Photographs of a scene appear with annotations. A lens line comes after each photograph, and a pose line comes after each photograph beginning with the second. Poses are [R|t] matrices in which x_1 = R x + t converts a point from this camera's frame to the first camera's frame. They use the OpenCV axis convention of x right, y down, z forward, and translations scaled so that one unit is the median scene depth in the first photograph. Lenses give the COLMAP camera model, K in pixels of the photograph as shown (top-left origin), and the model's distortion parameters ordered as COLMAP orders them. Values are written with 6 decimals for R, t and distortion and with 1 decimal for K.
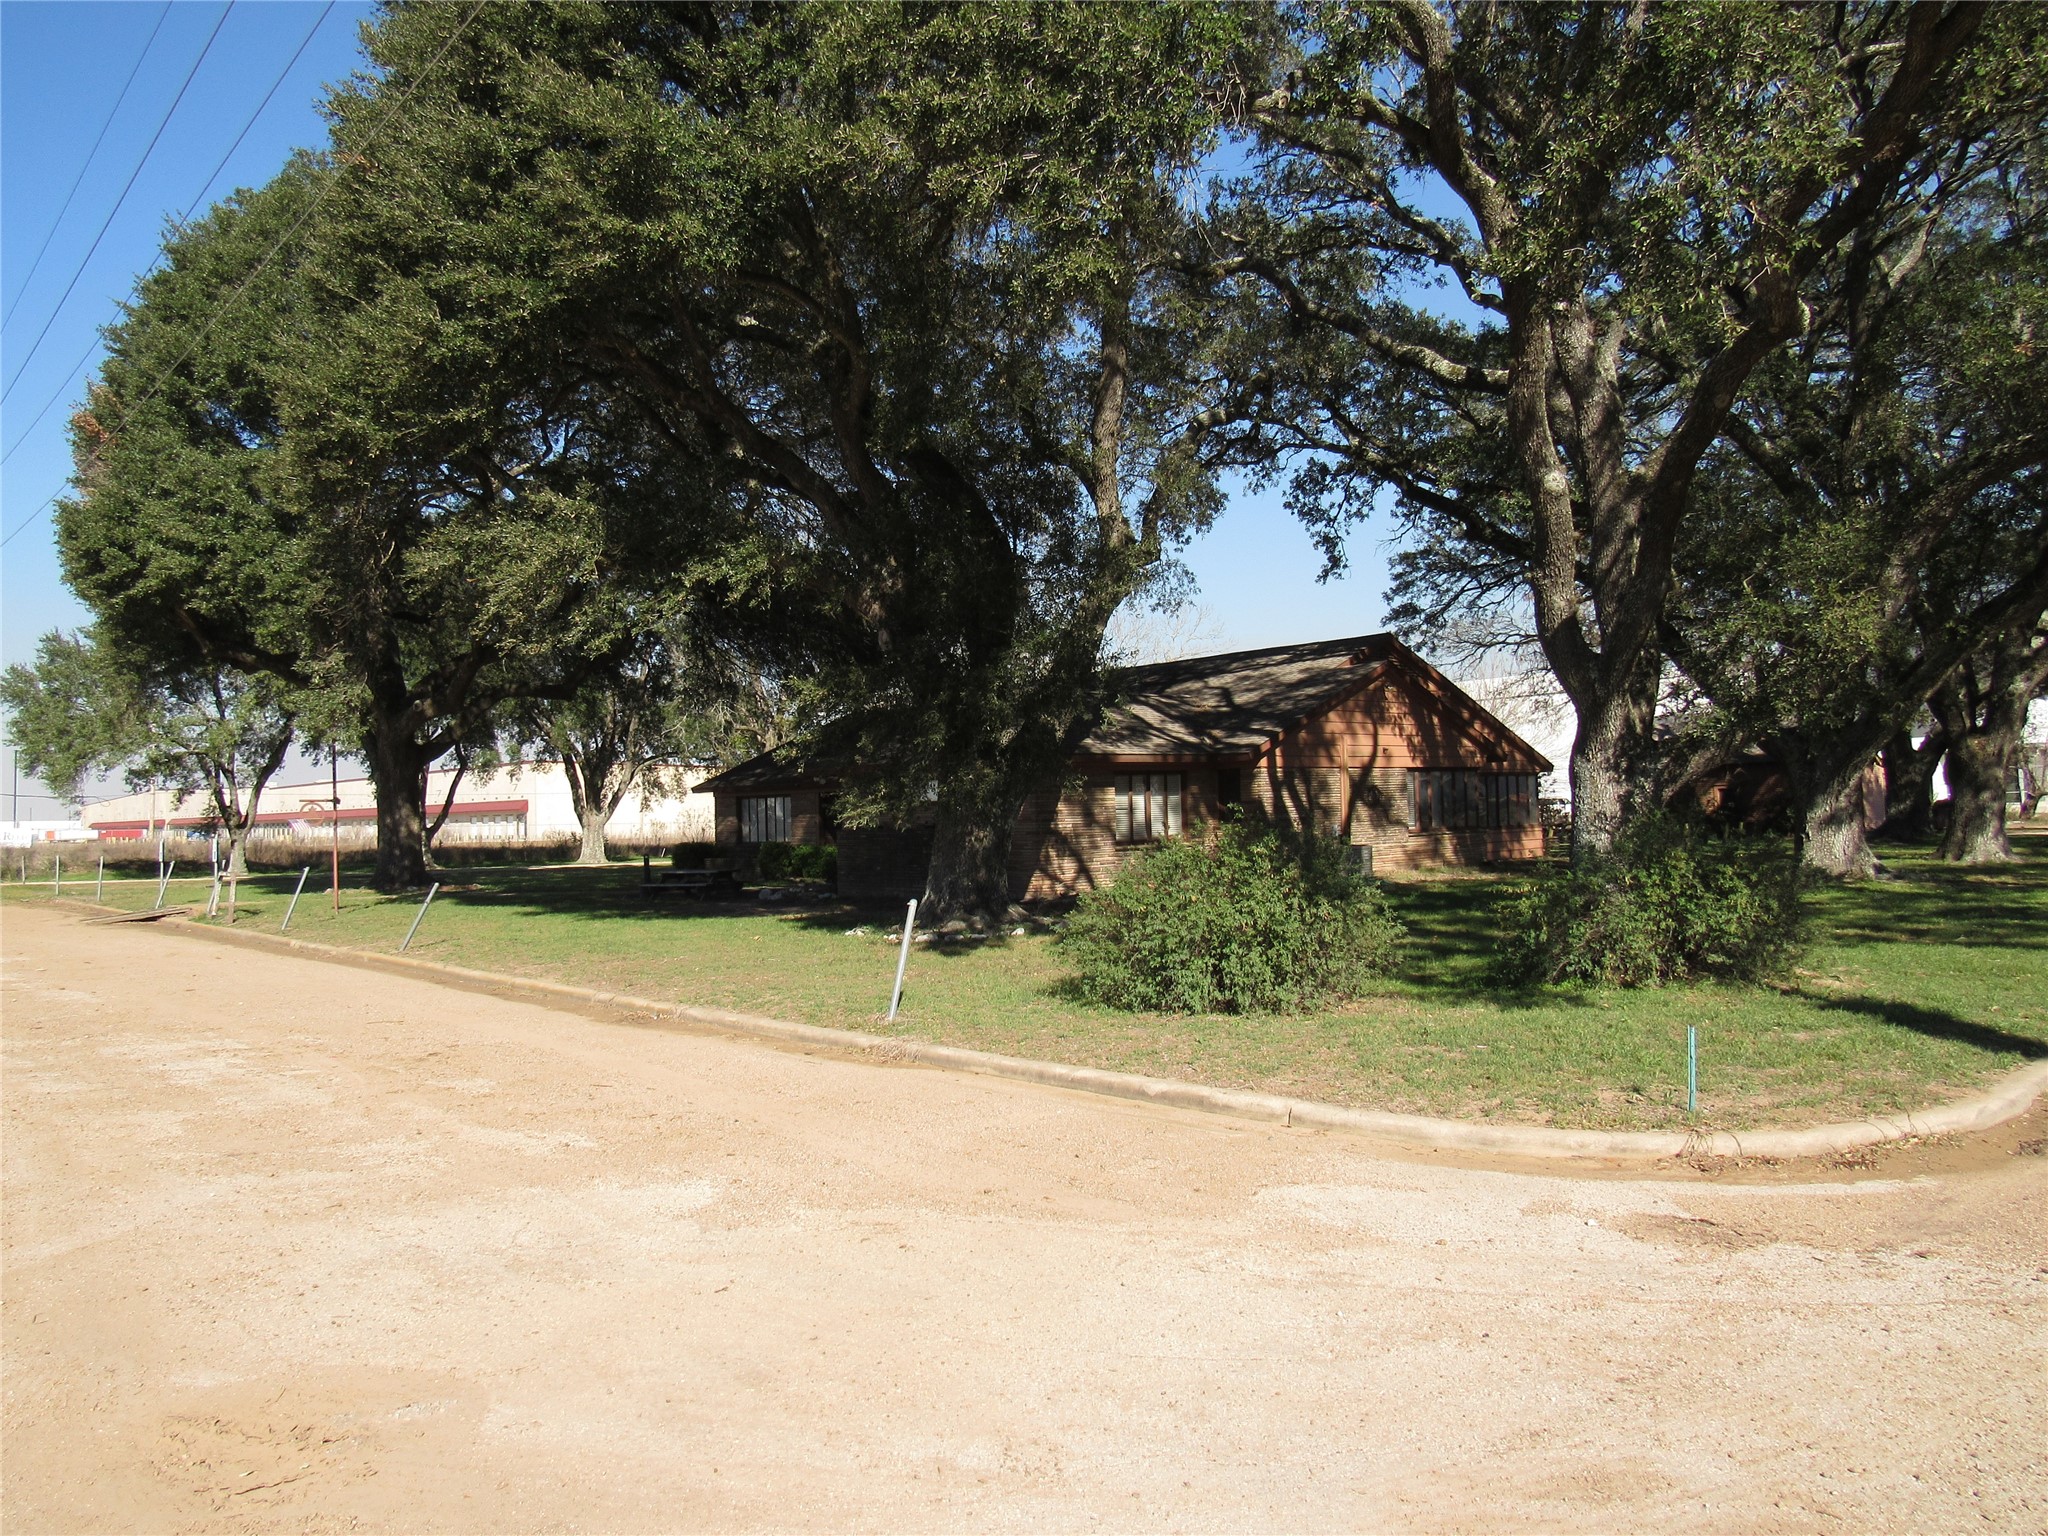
lens RADIAL K [[1455.9, 0, 1011.4], [0, 1455.9, 770.9], [0, 0, 1]] dist [-0.035185, 0.003716]
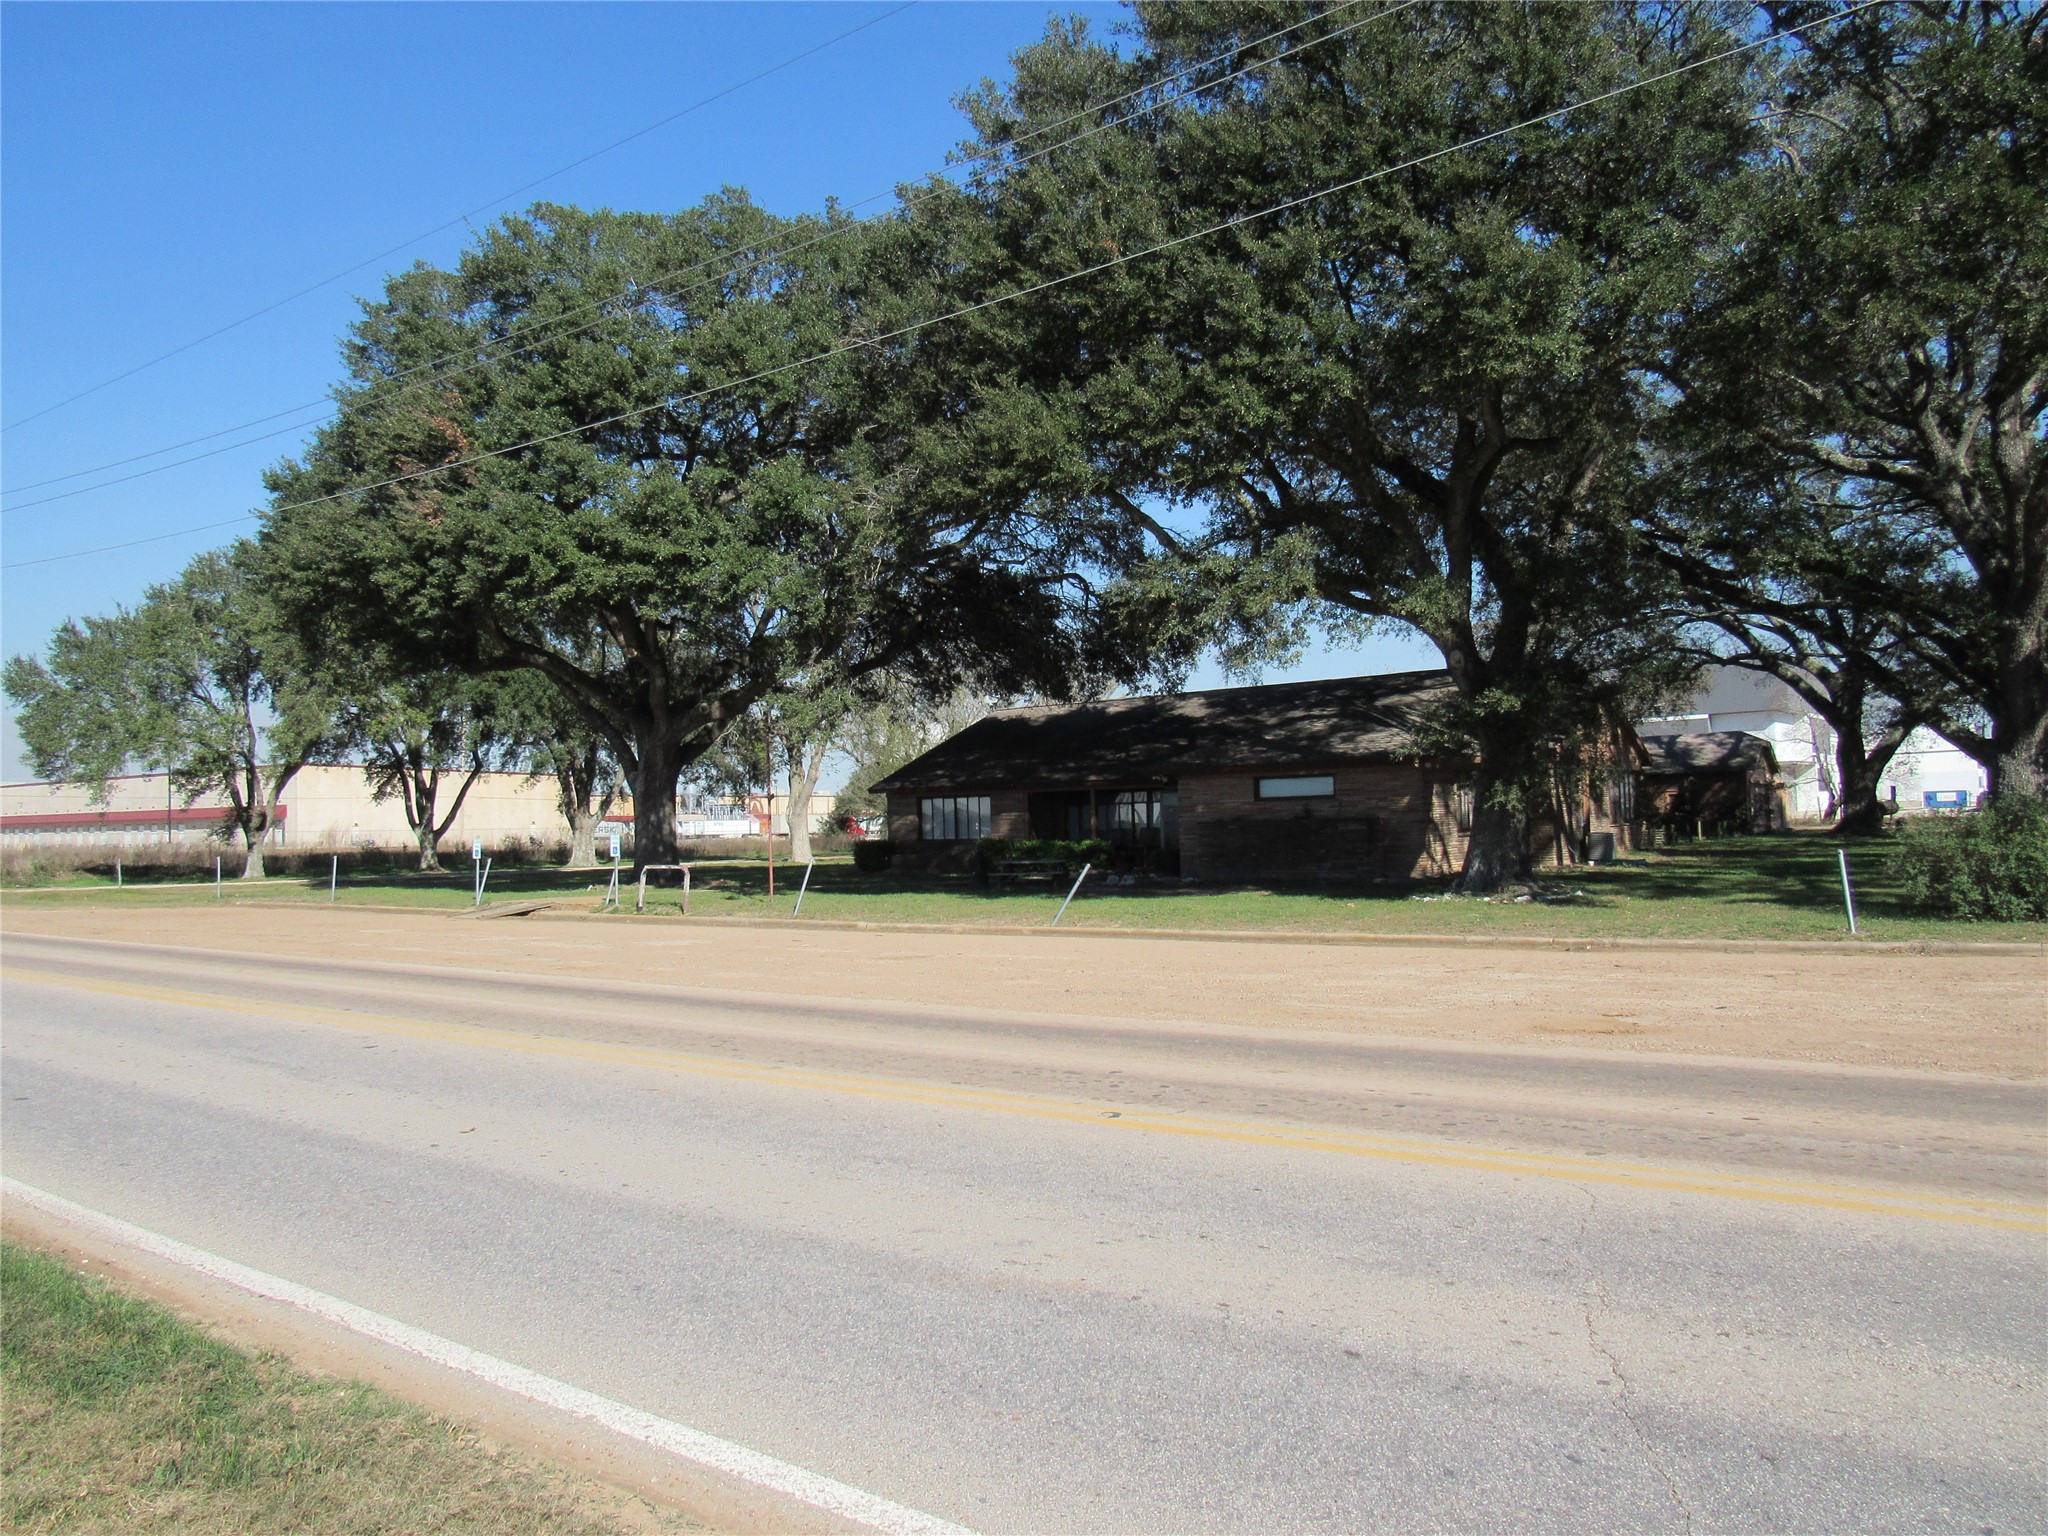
lens RADIAL K [[1455.9, 0, 1024.4], [0, 1455.9, 776.3], [0, 0, 1]] dist [-0.035185, 0.003716]
pose [[0.988187, 0.003257, 0.153220, -0.472574], [-0.002892, 0.999992, -0.002606, 0.010232], [-0.153227, 0.002132, 0.988189, -0.114706]]
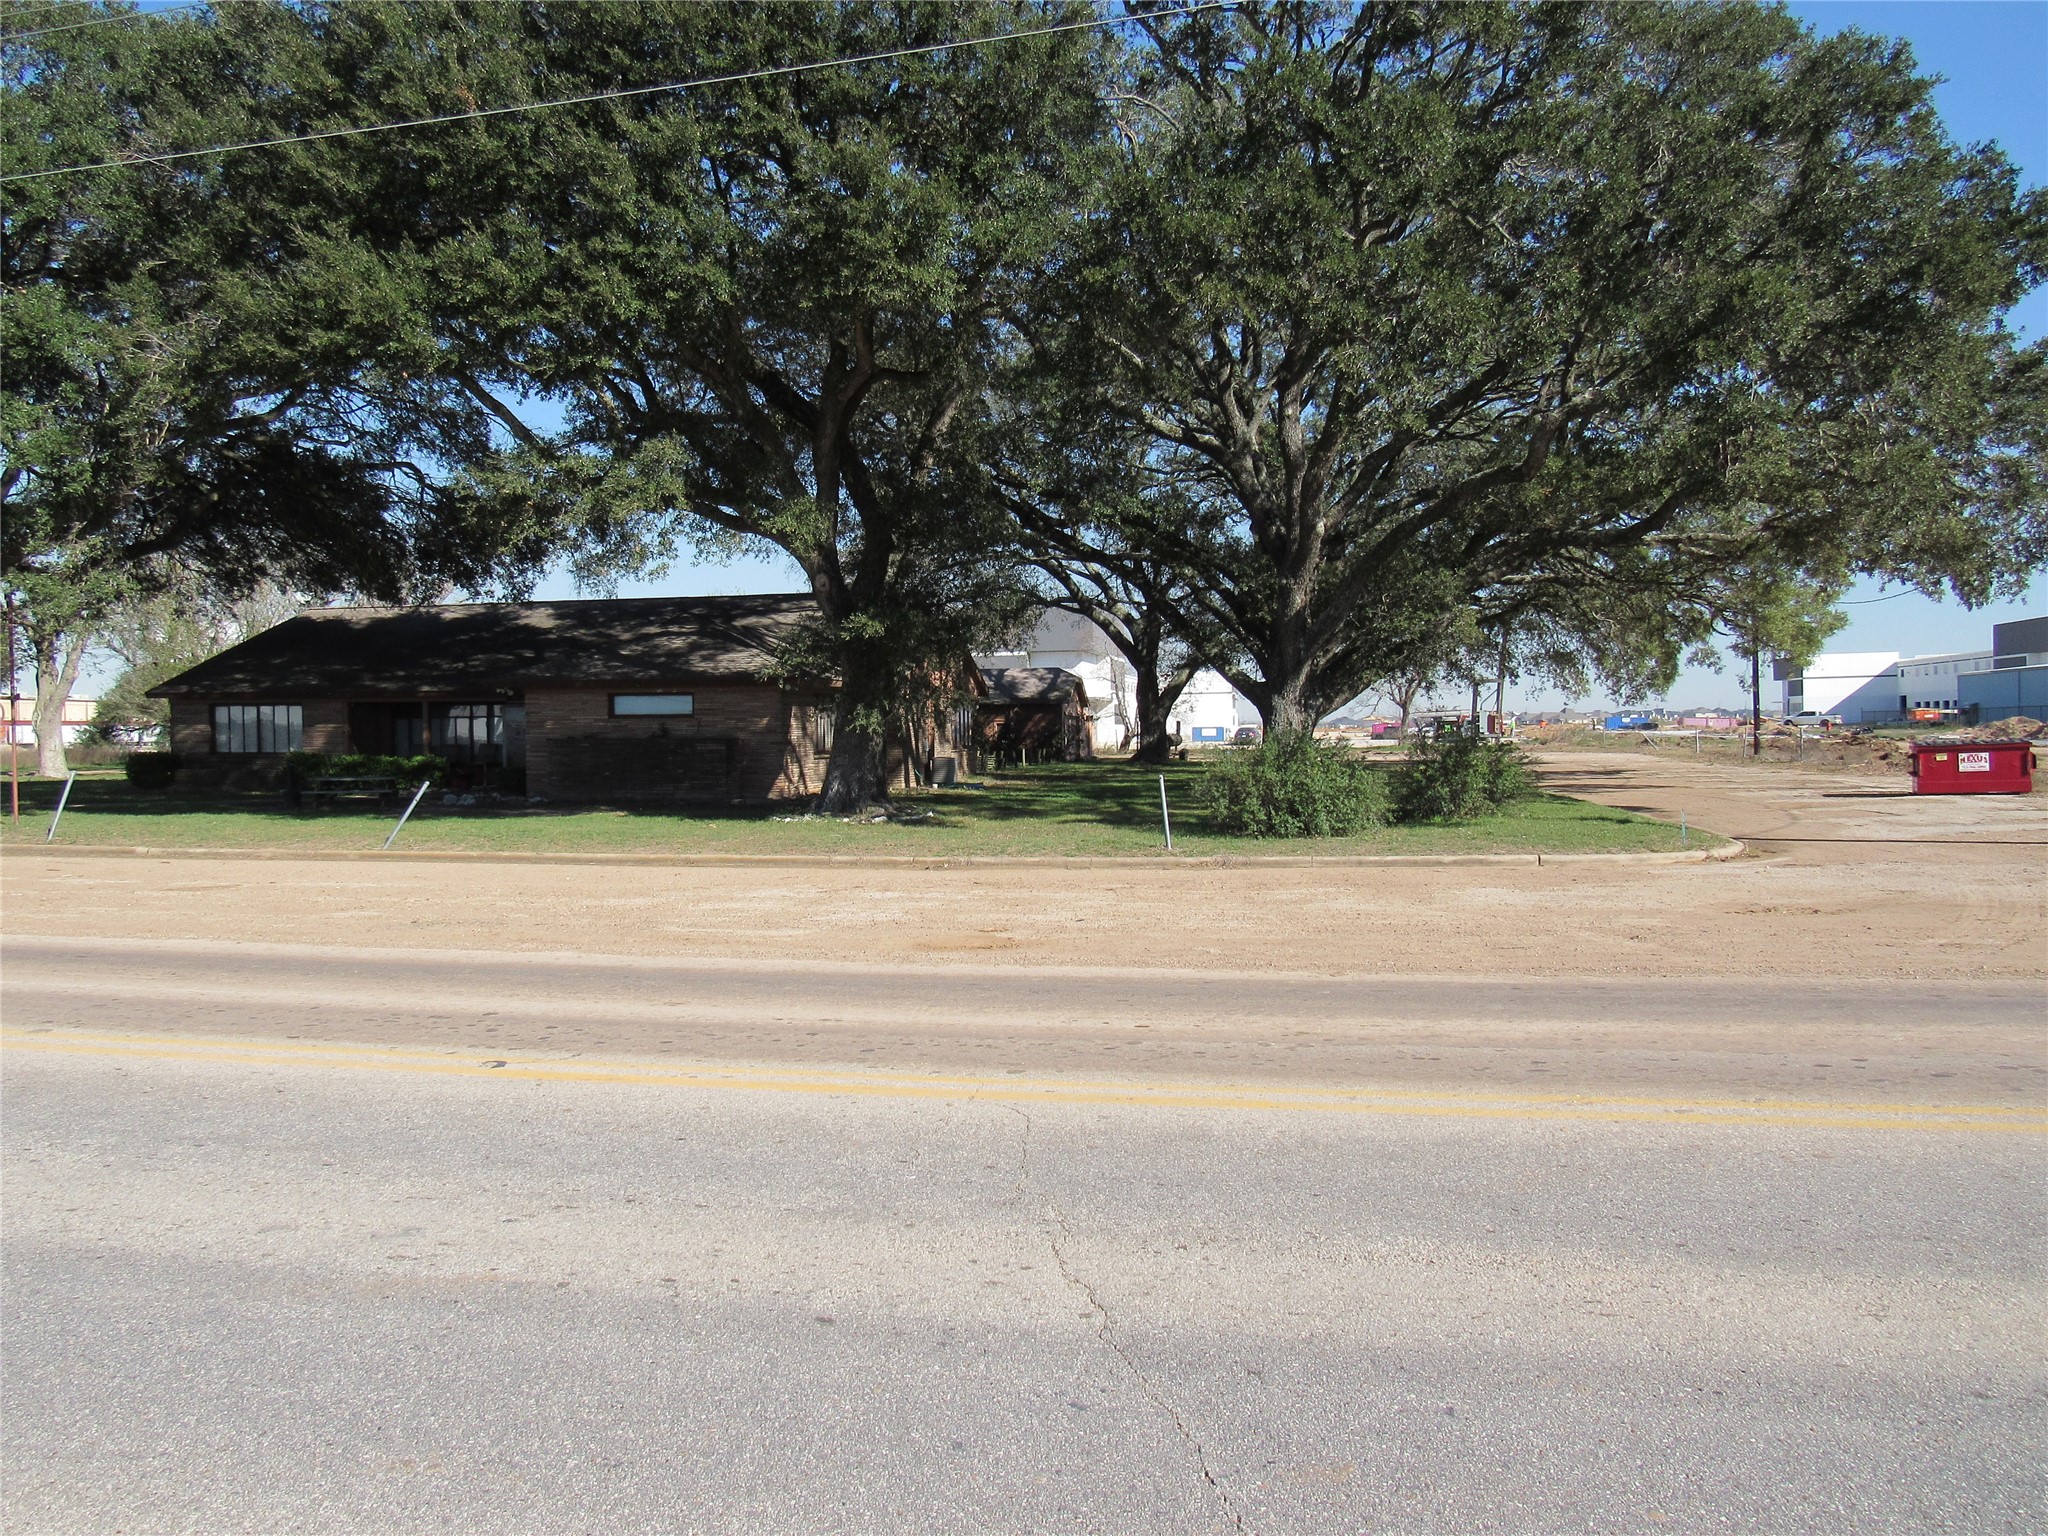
lens RADIAL K [[1455.9, 0, 1027.8], [0, 1455.9, 775.7], [0, 0, 1]] dist [-0.035185, 0.003716]
pose [[0.825006, 0.004650, 0.565104, -0.476483], [-0.034650, 0.998501, 0.042370, 0.012445], [-0.564060, -0.054536, 0.823931, -0.092216]]
